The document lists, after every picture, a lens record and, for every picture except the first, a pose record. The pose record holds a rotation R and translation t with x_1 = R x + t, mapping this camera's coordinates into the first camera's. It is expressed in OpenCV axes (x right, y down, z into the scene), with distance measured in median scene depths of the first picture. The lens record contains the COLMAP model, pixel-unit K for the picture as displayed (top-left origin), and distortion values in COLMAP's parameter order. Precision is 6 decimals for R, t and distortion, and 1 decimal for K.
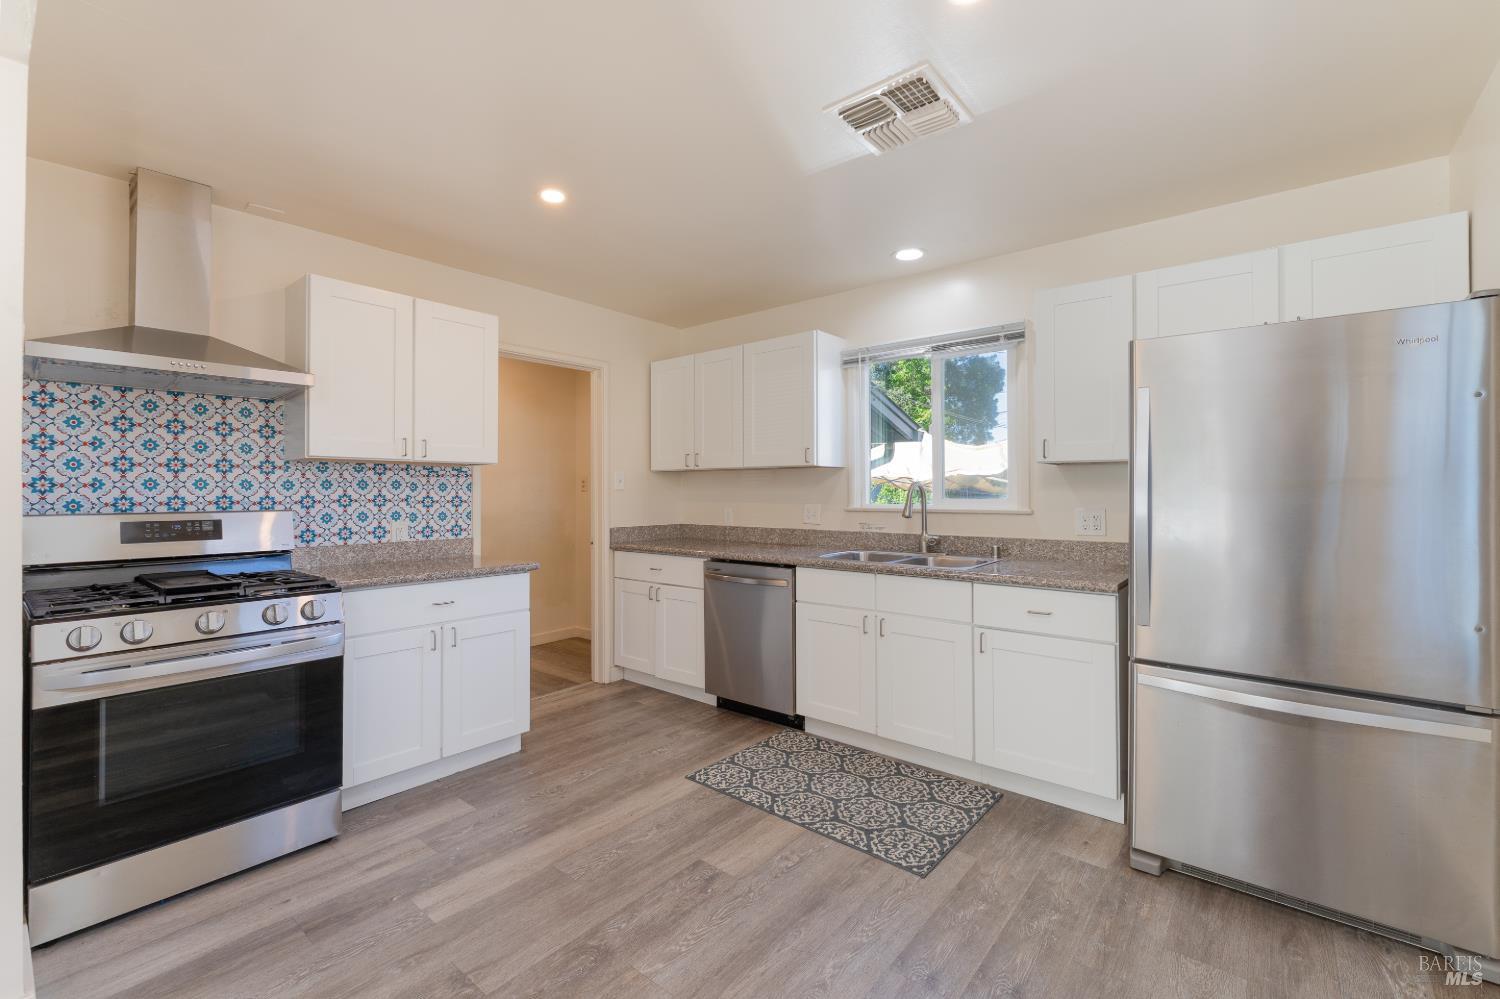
lens RADIAL K [[637.2, 0, 750.1], [0, 637.2, 490.1], [0, 0, 1]] dist [0.000205, 0.000024]
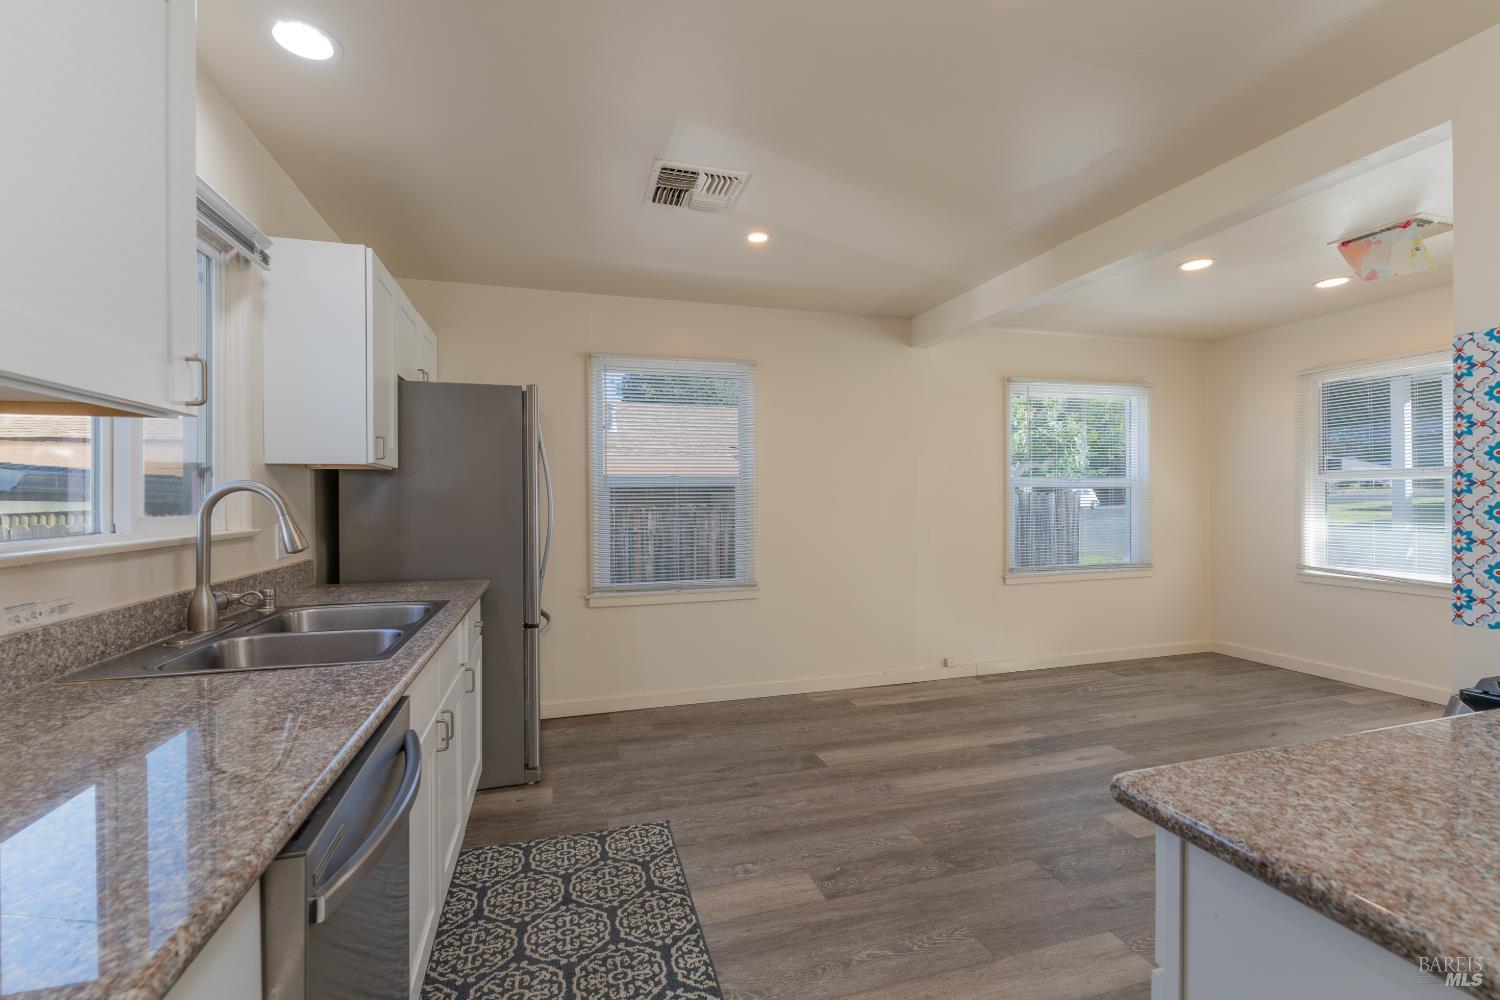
lens RADIAL K [[637.2, 0, 752.8], [0, 637.2, 502.0], [0, 0, 1]] dist [0.000205, 0.000024]
pose [[-0.832434, 0.001760, 0.554121, -0.374011], [0.006261, 0.999961, 0.006230, 0.003865], [-0.554089, 0.008655, -0.832413, 1.363784]]
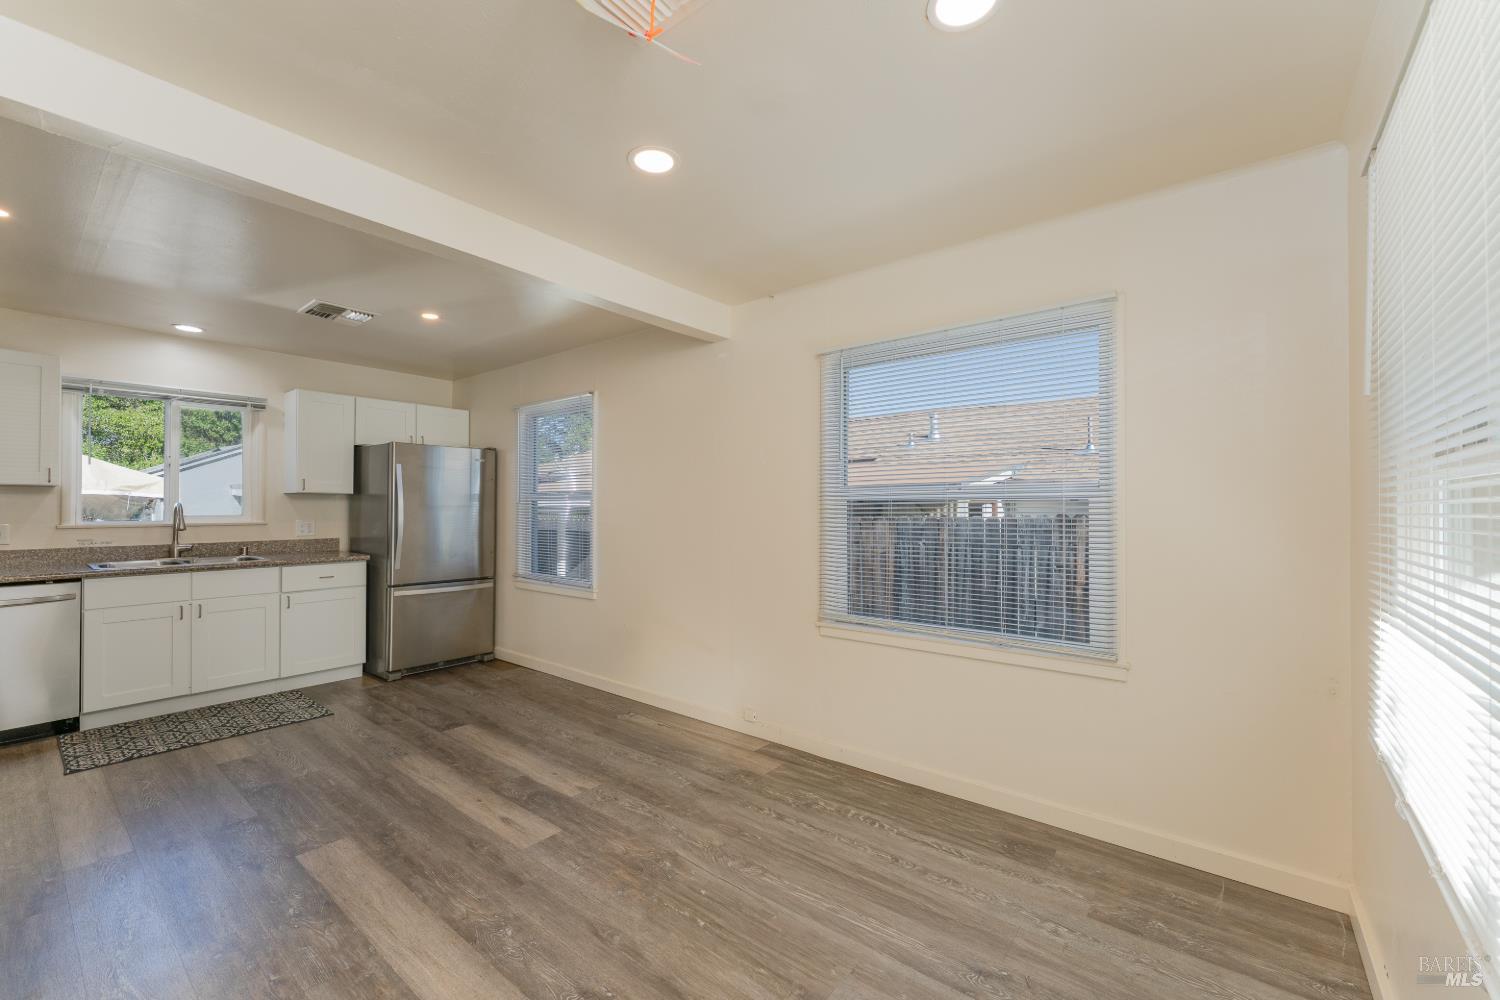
lens RADIAL K [[603.5, 0, 745.8], [0, 603.5, 503.1], [0, 0, 1]] dist [-0.009183, 0.000470]
pose [[-0.023280, 0.004916, 0.999717, -1.111560], [-0.004466, 0.999977, -0.005022, -0.011937], [-0.999719, -0.004582, -0.023258, -0.130908]]
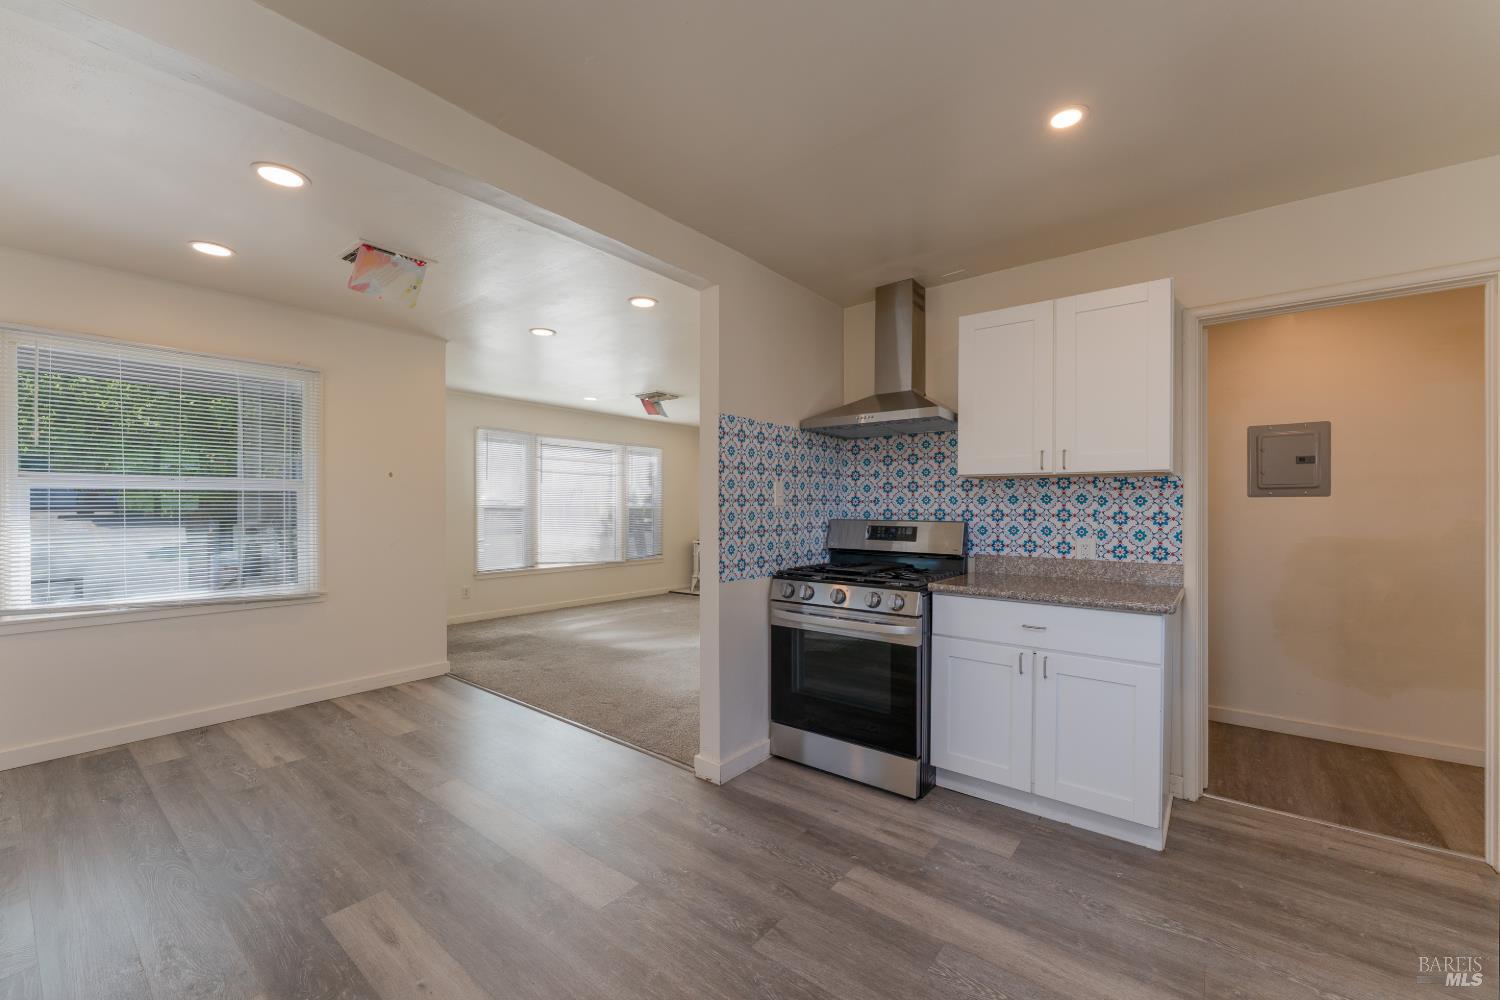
lens RADIAL K [[603.5, 0, 743.0], [0, 603.5, 510.1], [0, 0, 1]] dist [-0.009183, 0.000470]
pose [[0.013527, 0.005322, -0.999894, 0.359089], [-0.001940, 0.999984, 0.005296, 0.004642], [0.999907, 0.001868, 0.013537, 0.533786]]
